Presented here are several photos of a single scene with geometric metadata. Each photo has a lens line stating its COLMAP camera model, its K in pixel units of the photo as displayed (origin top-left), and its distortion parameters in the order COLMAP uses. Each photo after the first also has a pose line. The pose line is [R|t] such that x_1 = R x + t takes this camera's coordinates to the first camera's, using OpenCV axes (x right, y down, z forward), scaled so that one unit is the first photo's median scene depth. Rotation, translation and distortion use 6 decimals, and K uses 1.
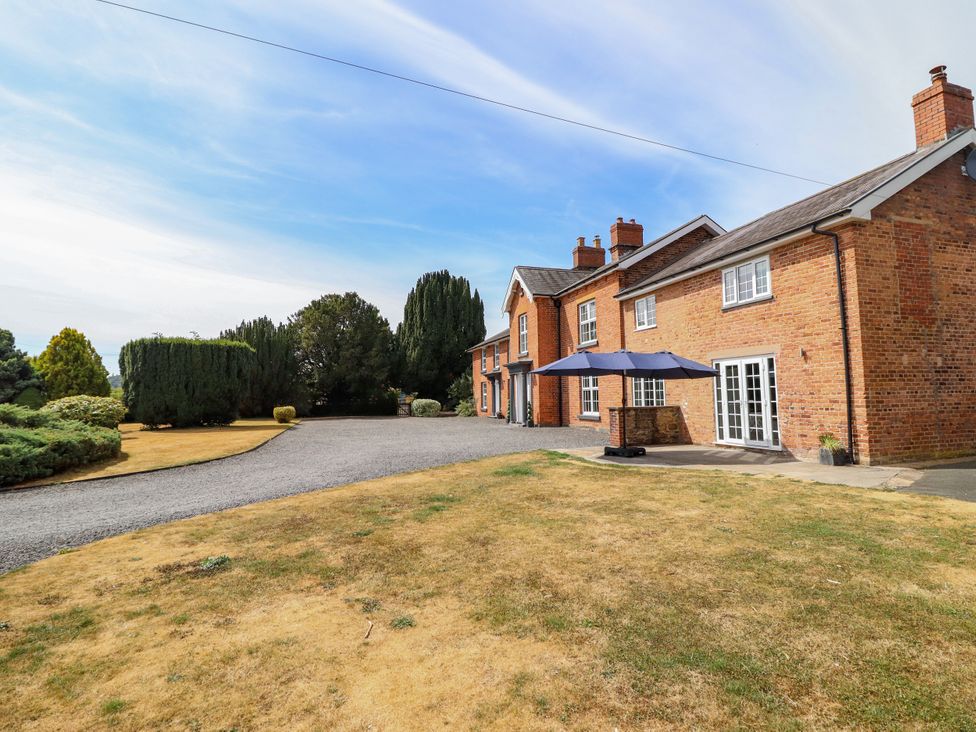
lens RADIAL K [[513.0, 0, 488.0], [0, 513.0, 366.0], [0, 0, 1]] dist [-0.004123, -0.001027]
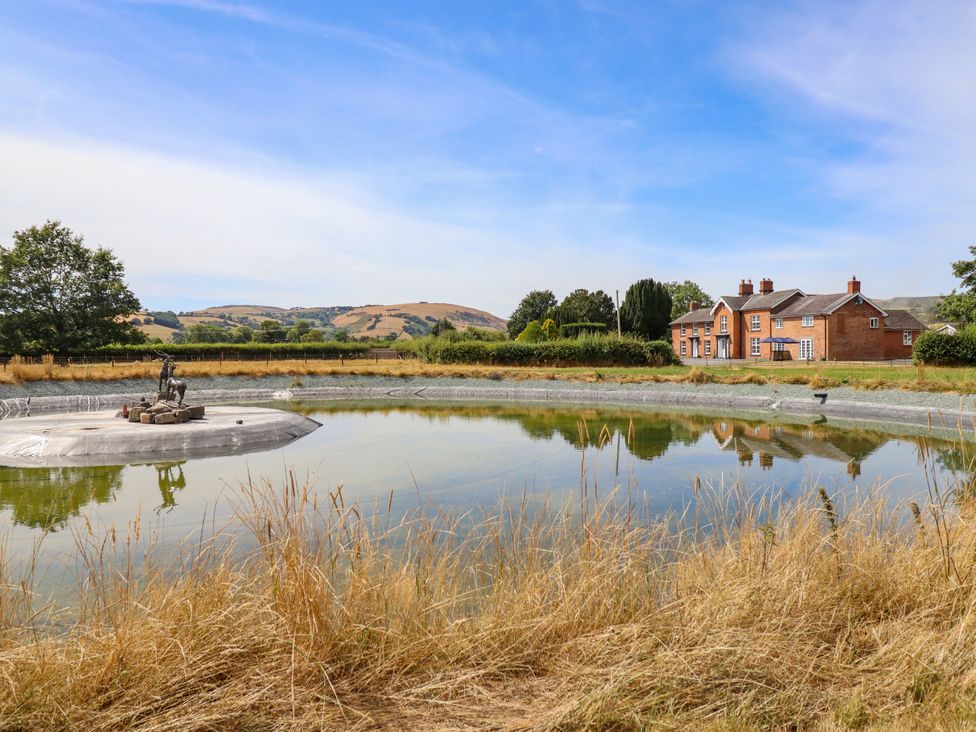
lens RADIAL K [[662.6, 0, 488.0], [0, 662.6, 366.0], [0, 0, 1]] dist [0.005778, 0.001453]
pose [[0.999877, 0.010975, -0.011193, -1.292268], [-0.009986, 0.996343, 0.084859, -0.145332], [0.012083, -0.084737, 0.996330, -2.819271]]
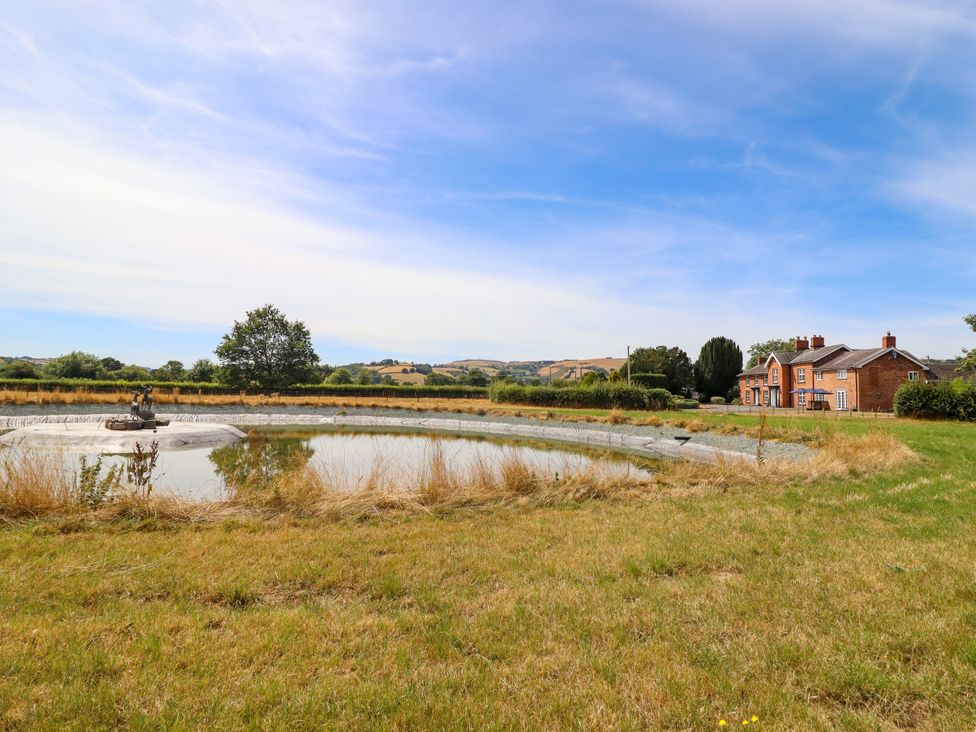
lens RADIAL K [[513.0, 0, 488.0], [0, 513.0, 366.0], [0, 0, 1]] dist [-0.004123, -0.001027]
pose [[0.942637, 0.016473, -0.333414, -0.591211], [-0.014110, 0.999855, 0.009507, -0.145101], [0.333522, -0.004257, 0.942733, -2.695234]]
